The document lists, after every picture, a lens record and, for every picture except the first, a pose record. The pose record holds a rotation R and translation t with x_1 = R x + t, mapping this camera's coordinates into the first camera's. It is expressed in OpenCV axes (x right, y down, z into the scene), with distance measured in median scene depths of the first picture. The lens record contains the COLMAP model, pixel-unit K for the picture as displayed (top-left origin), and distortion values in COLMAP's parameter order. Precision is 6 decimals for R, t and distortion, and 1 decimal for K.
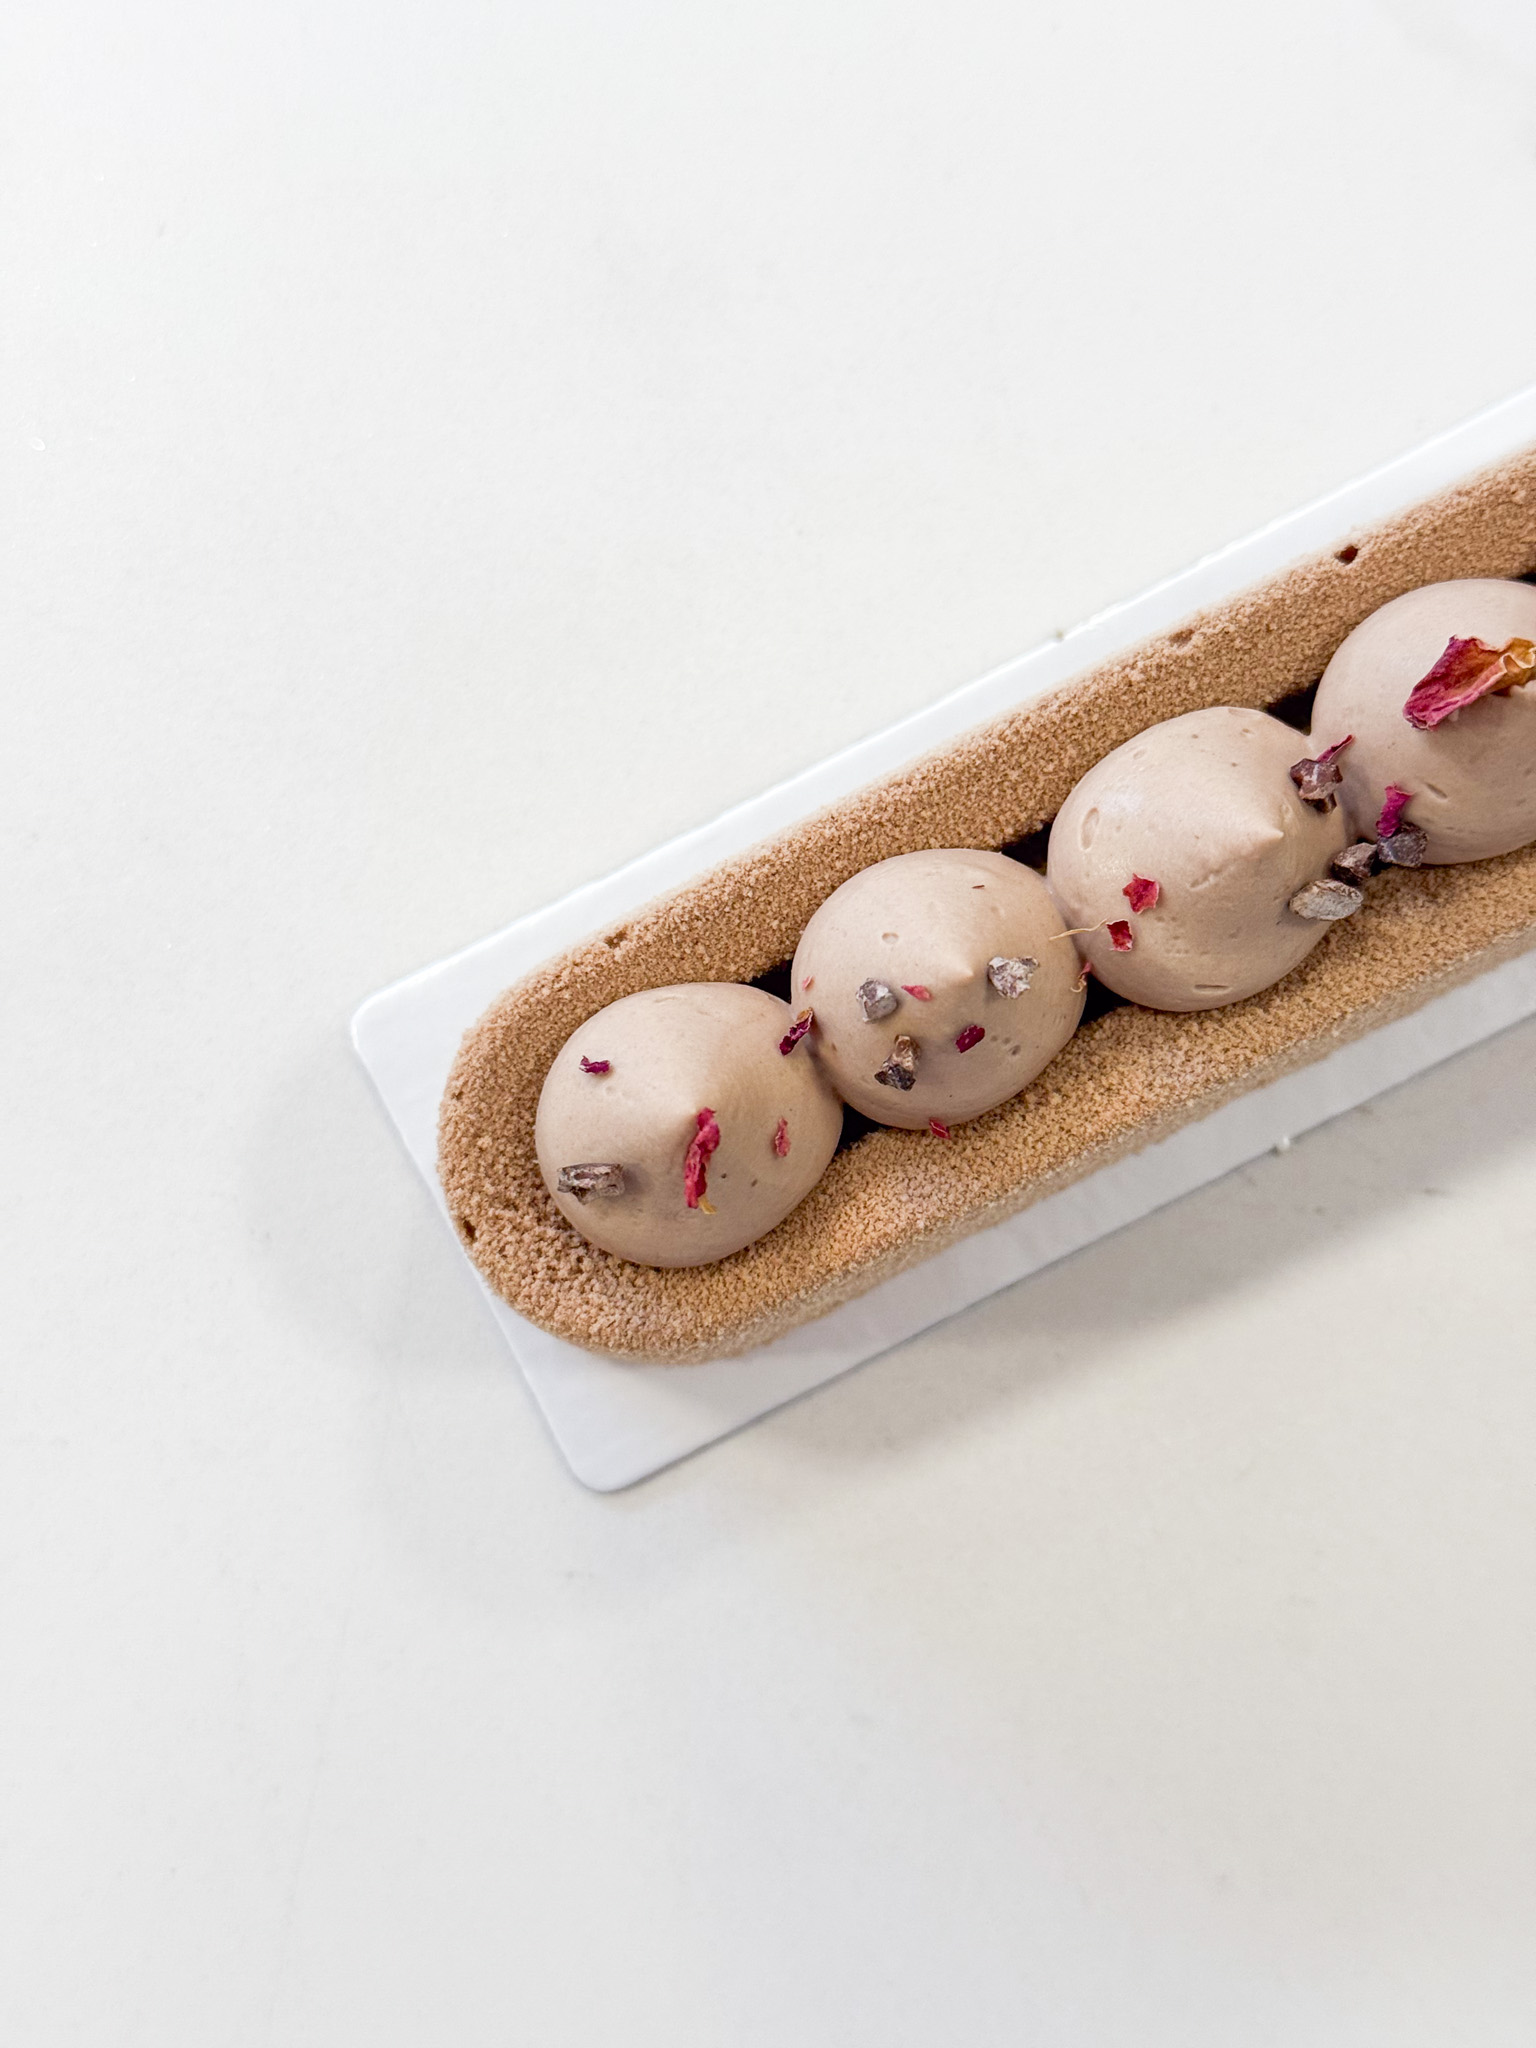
lens RADIAL K [[3054.7, 0, 768.0], [0, 3054.7, 1024.0], [0, 0, 1]] dist [0.261047, -0.949630]
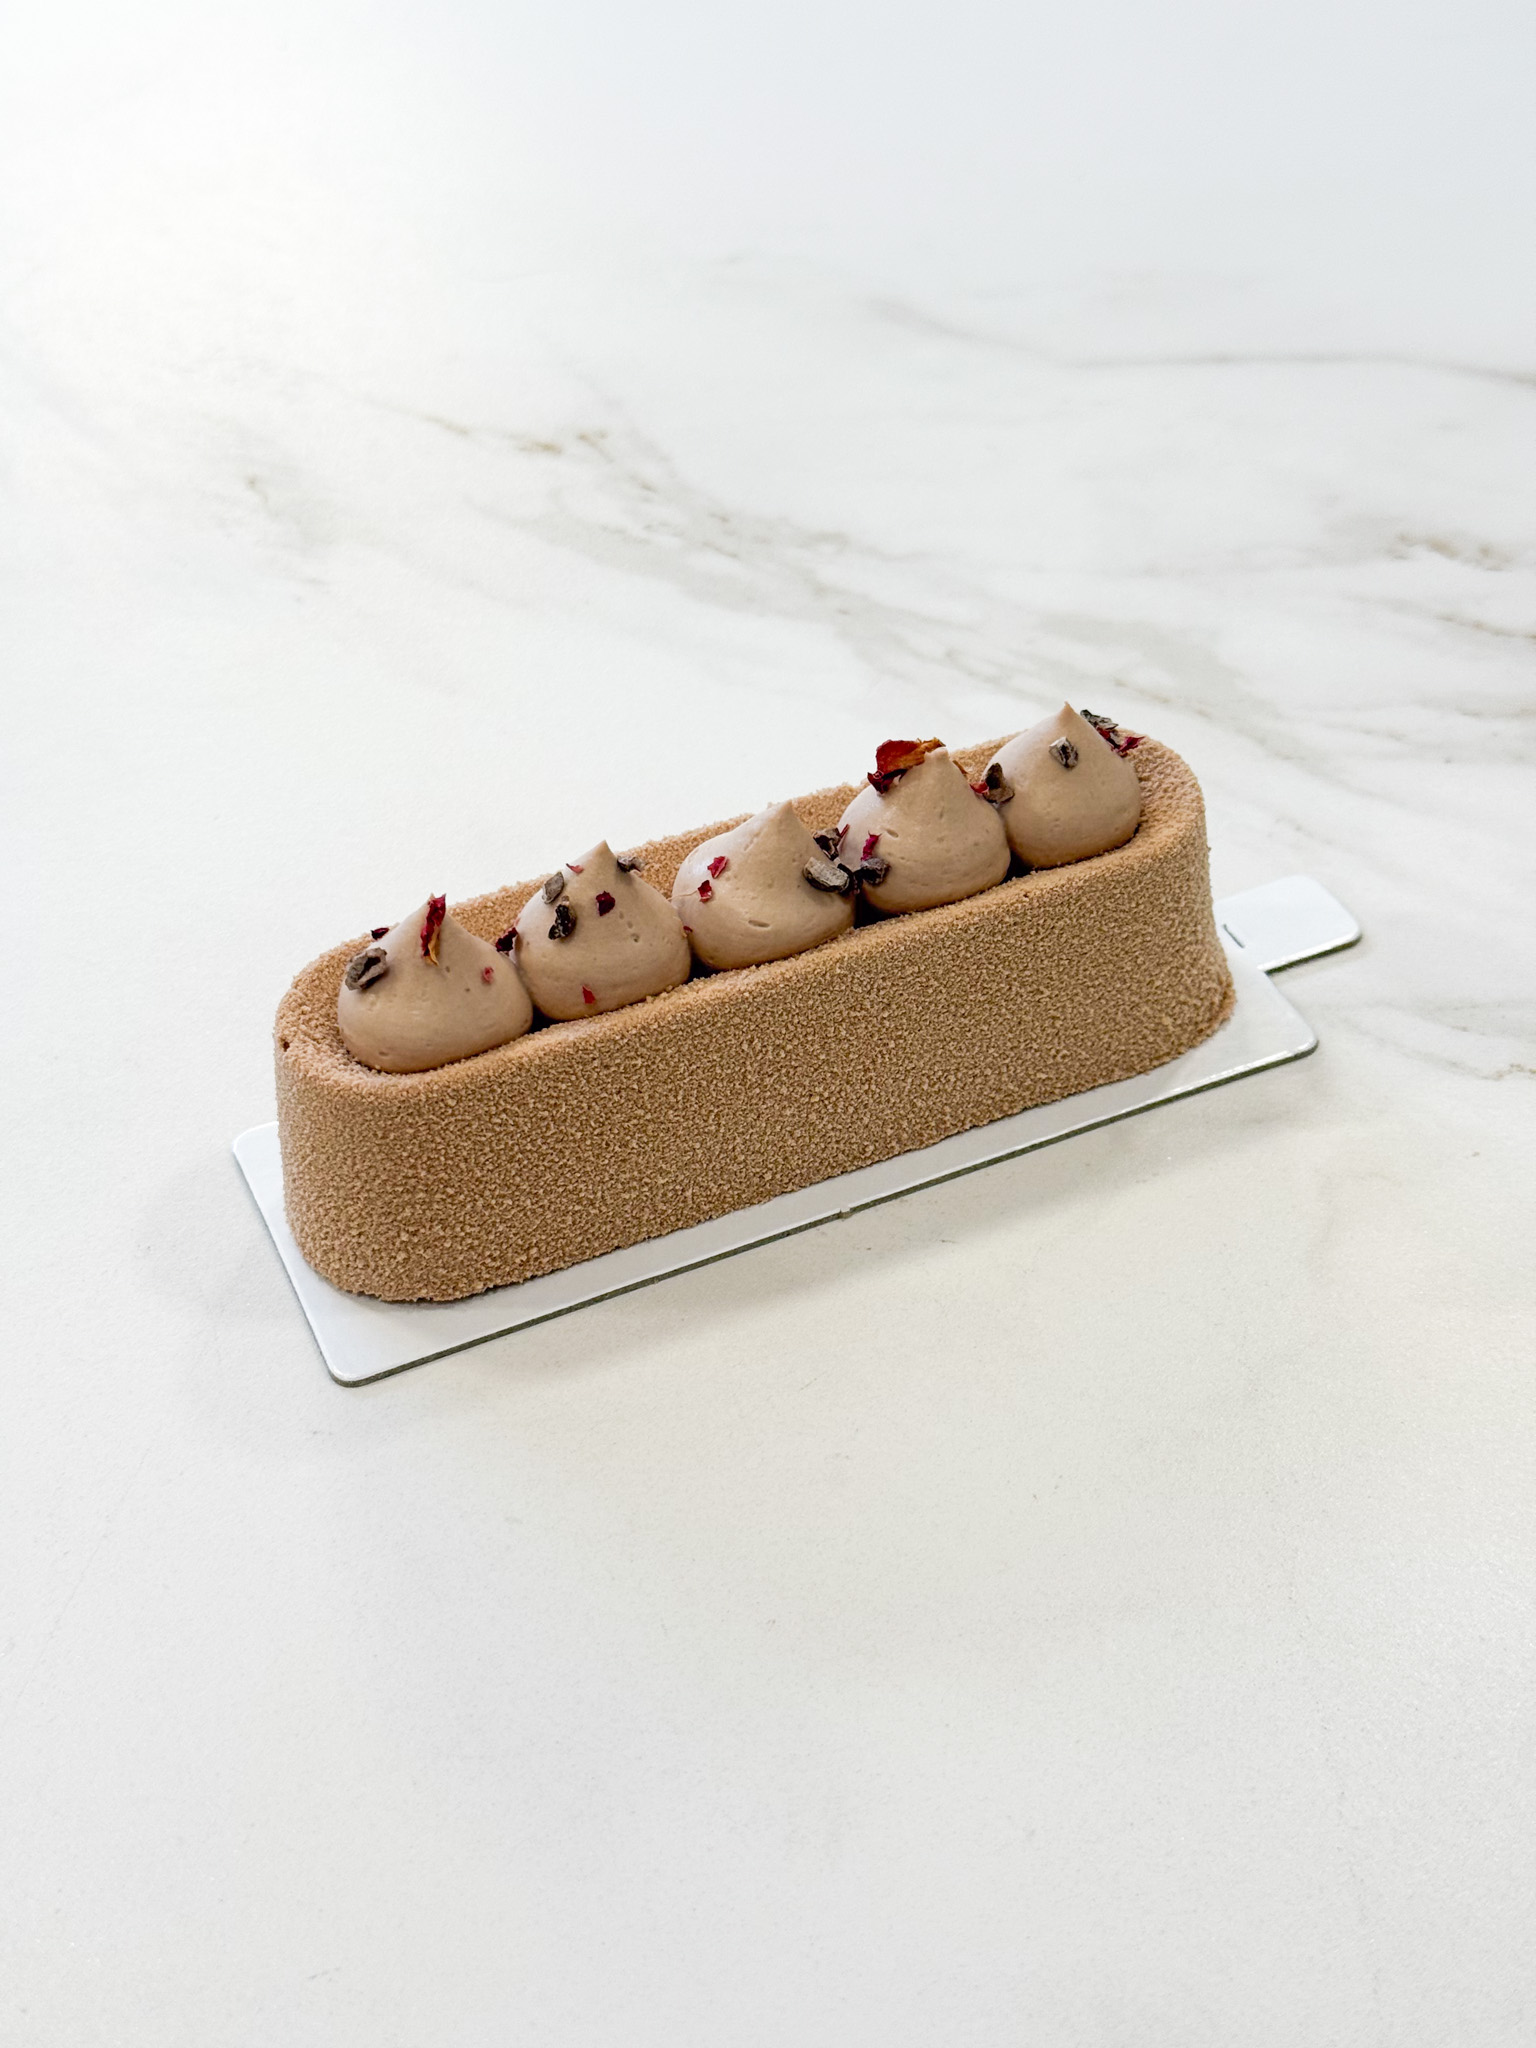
lens RADIAL K [[3054.7, 0, 768.0], [0, 3054.7, 1024.0], [0, 0, 1]] dist [0.261047, -0.949630]
pose [[0.998017, 0.035064, -0.052274, 0.235689], [-0.062081, 0.685452, -0.725466, 1.211496], [0.010393, 0.727273, 0.686270, -0.088219]]
